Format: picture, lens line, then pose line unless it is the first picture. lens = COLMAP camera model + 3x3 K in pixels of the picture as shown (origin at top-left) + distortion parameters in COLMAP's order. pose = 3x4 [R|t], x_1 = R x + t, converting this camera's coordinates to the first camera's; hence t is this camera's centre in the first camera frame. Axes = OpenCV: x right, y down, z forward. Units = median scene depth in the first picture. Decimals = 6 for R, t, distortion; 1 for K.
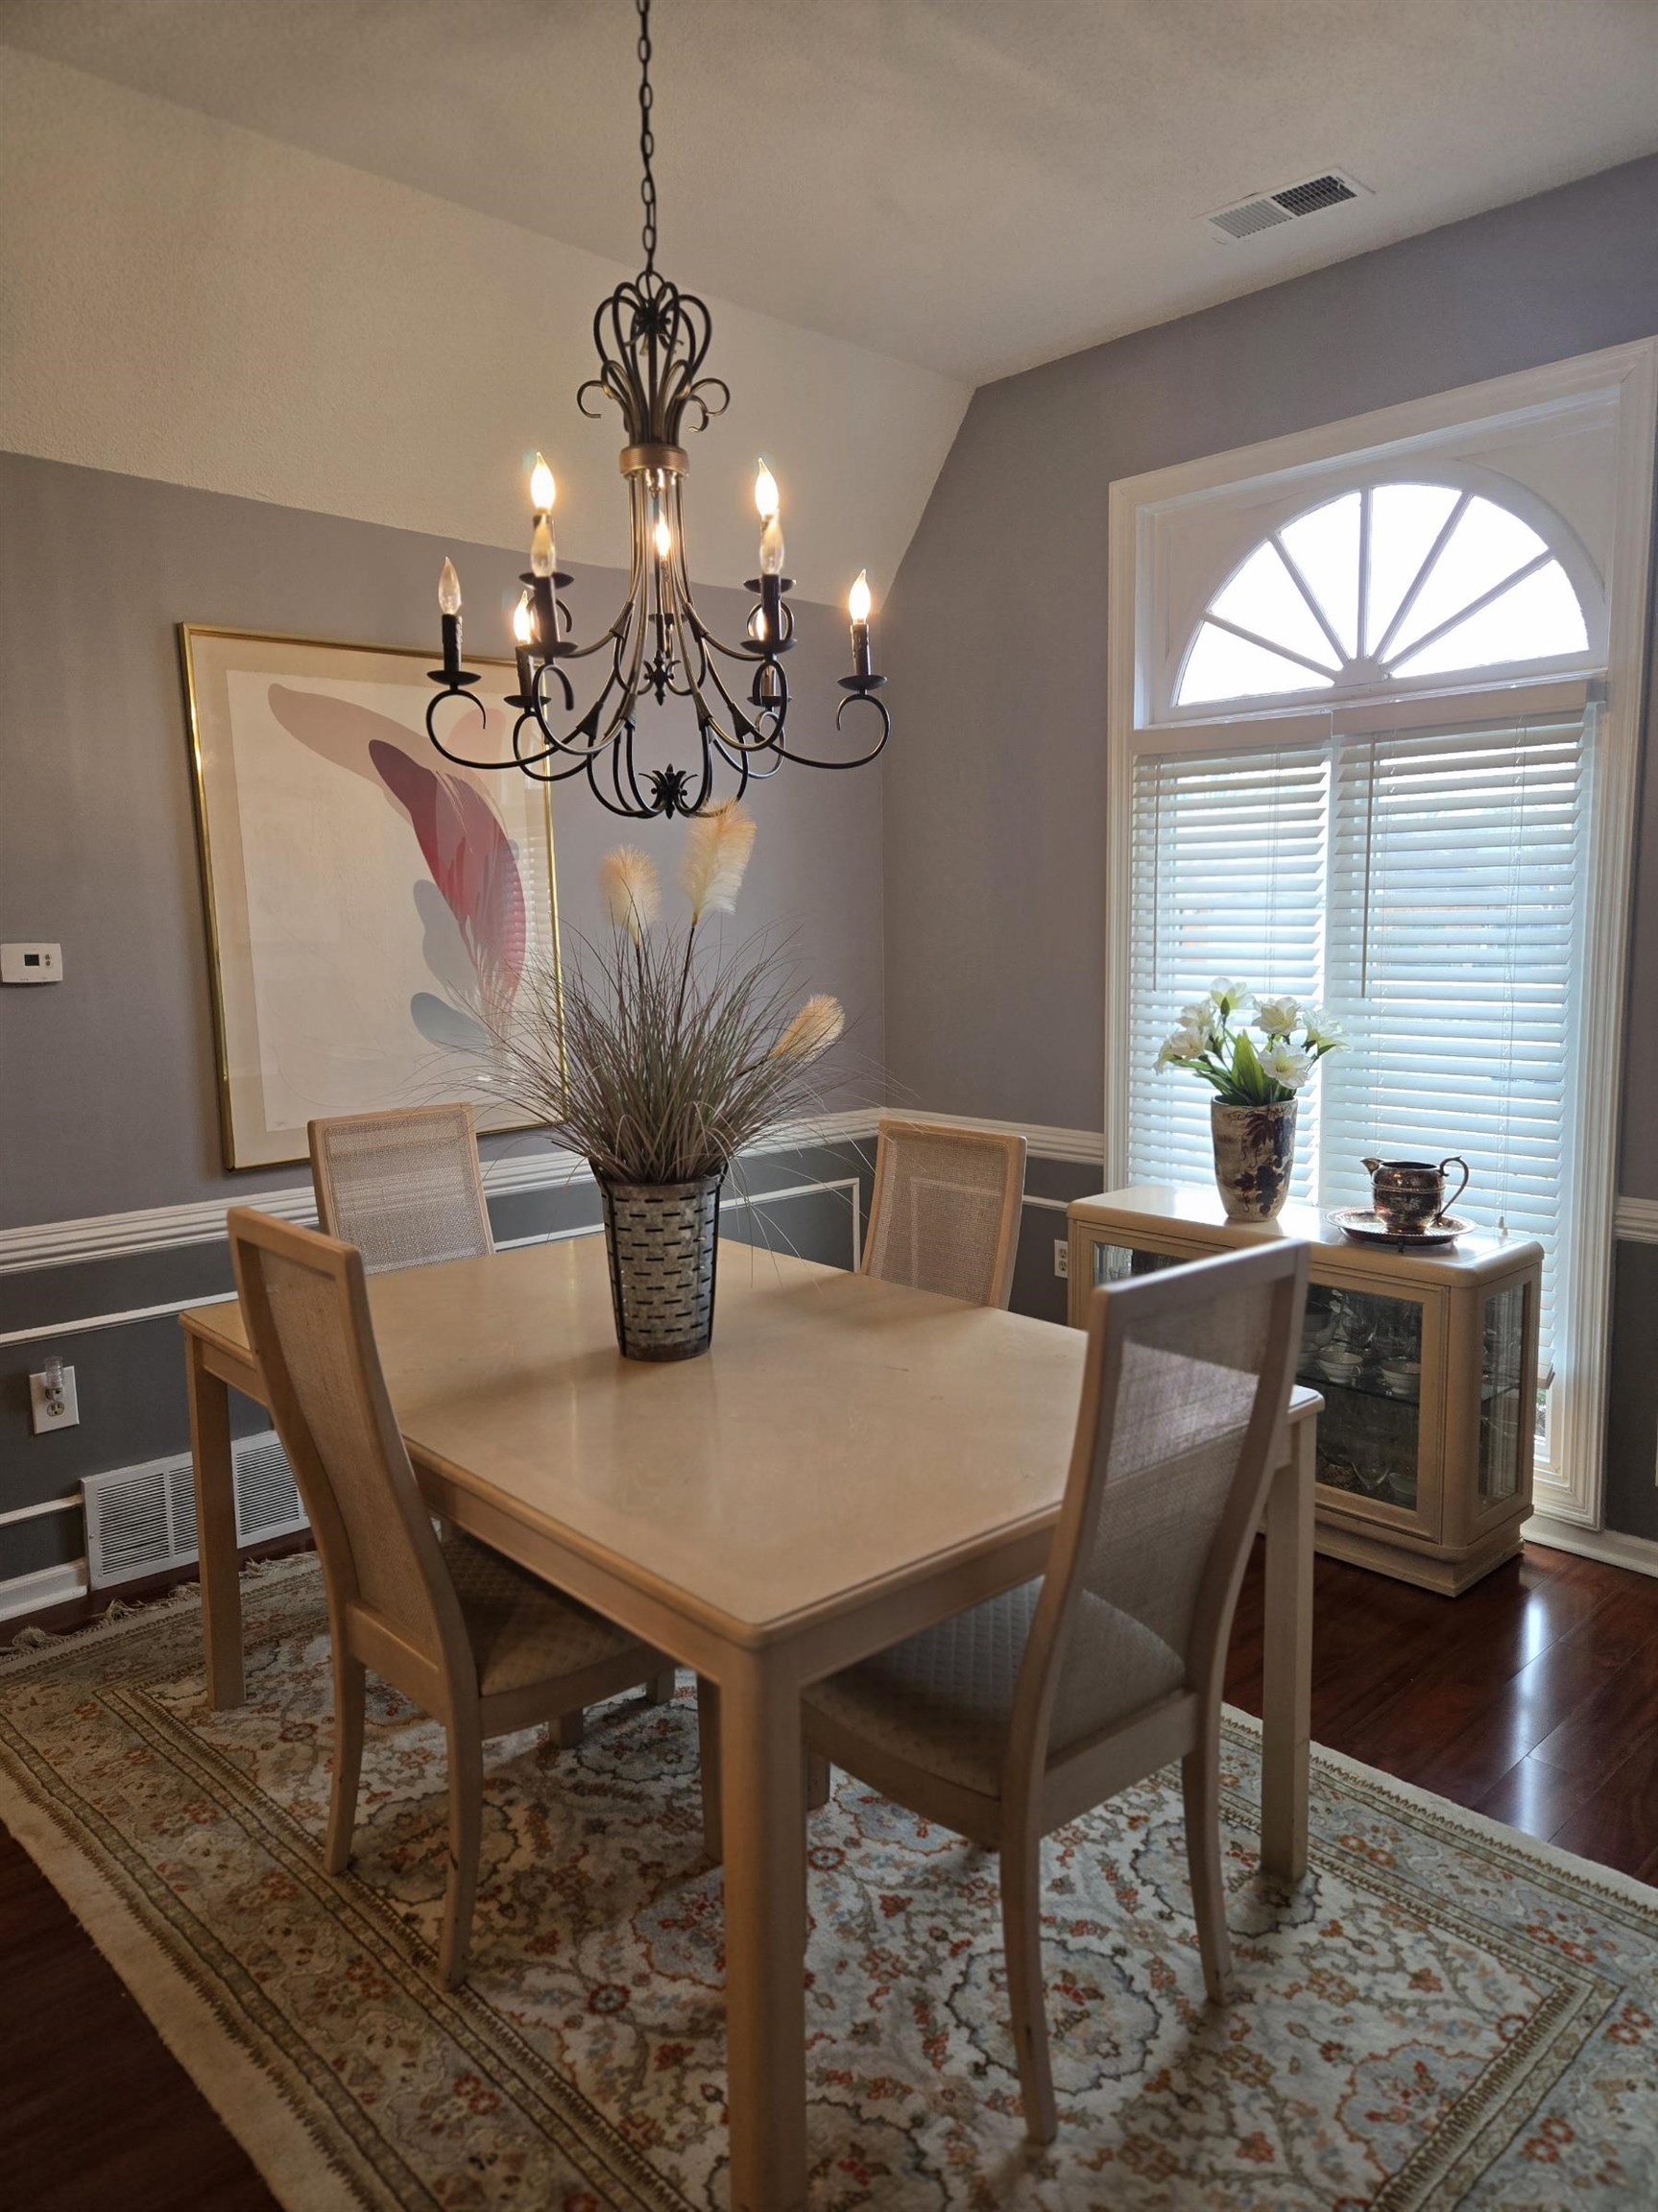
lens RADIAL K [[1479.1, 0, 827.5], [0, 1479.1, 1100.8], [0, 0, 1]] dist [0.083071, -0.063496]
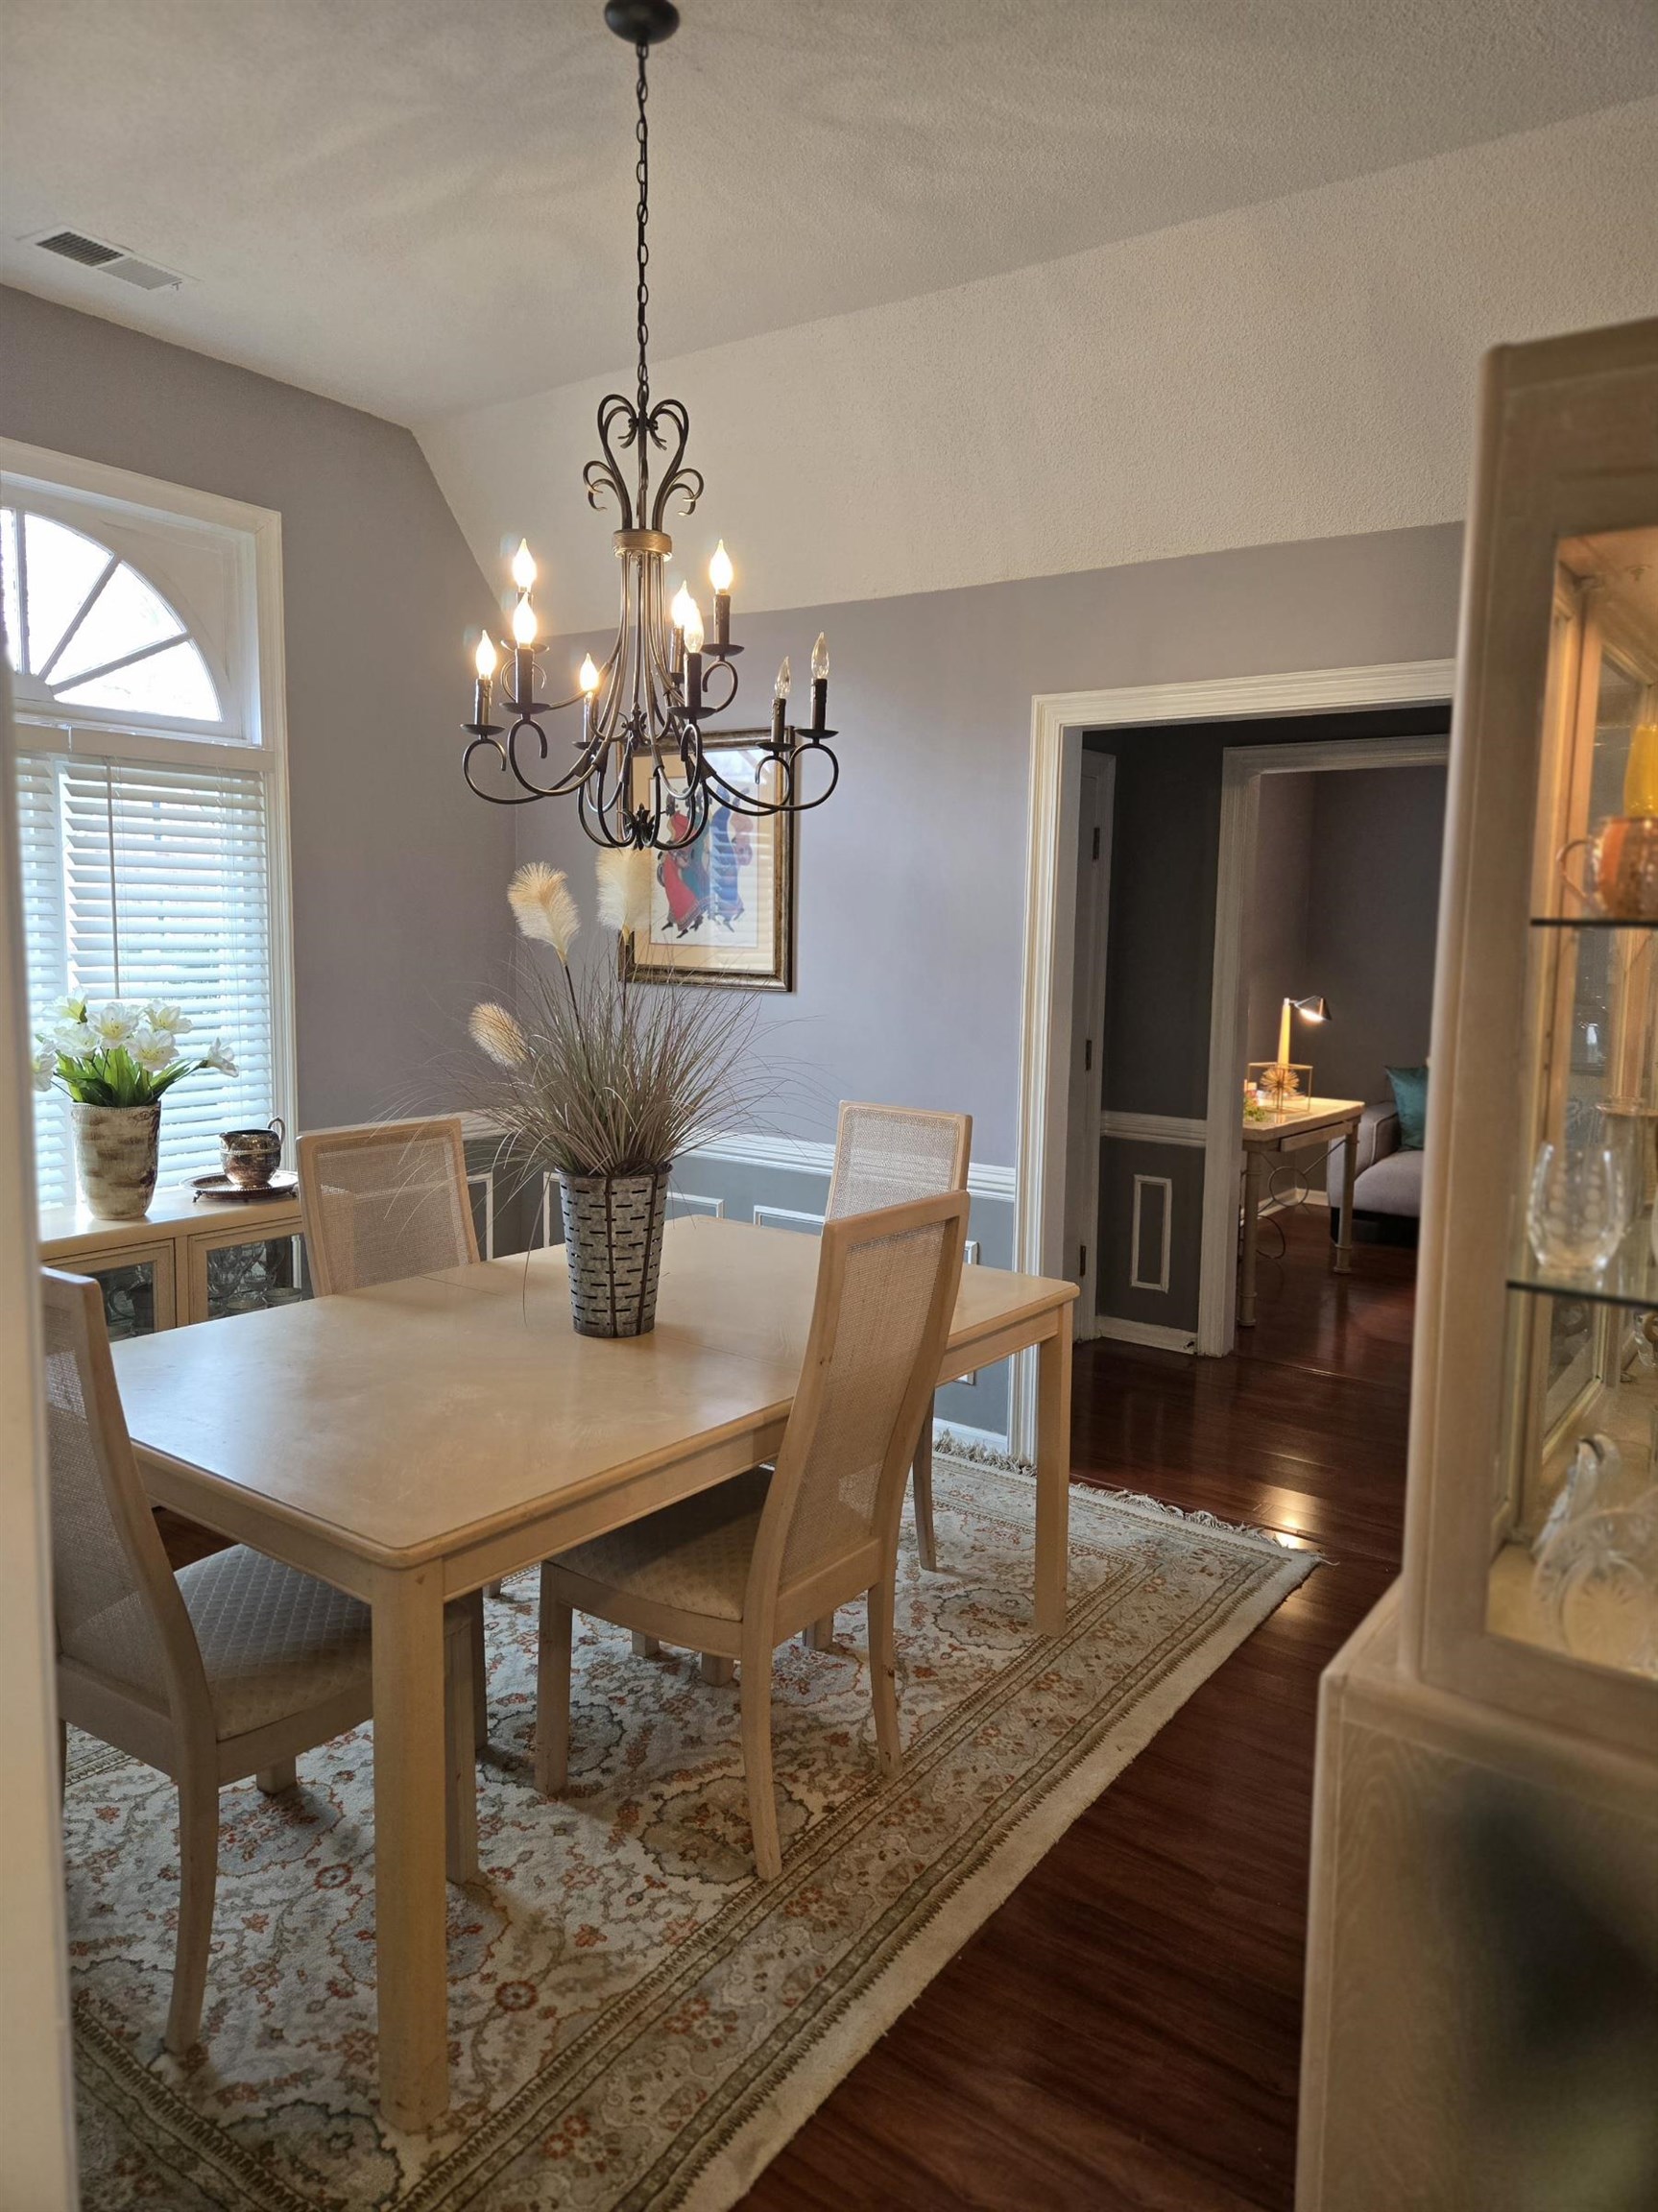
lens RADIAL K [[1479.1, 0, 827.5], [0, 1479.1, 1100.8], [0, 0, 1]] dist [0.083071, -0.063496]
pose [[-0.193197, -0.109444, 0.975037, -1.012441], [0.103044, 0.986000, 0.131092, -0.106758], [-0.975734, 0.125798, -0.179215, 0.865930]]
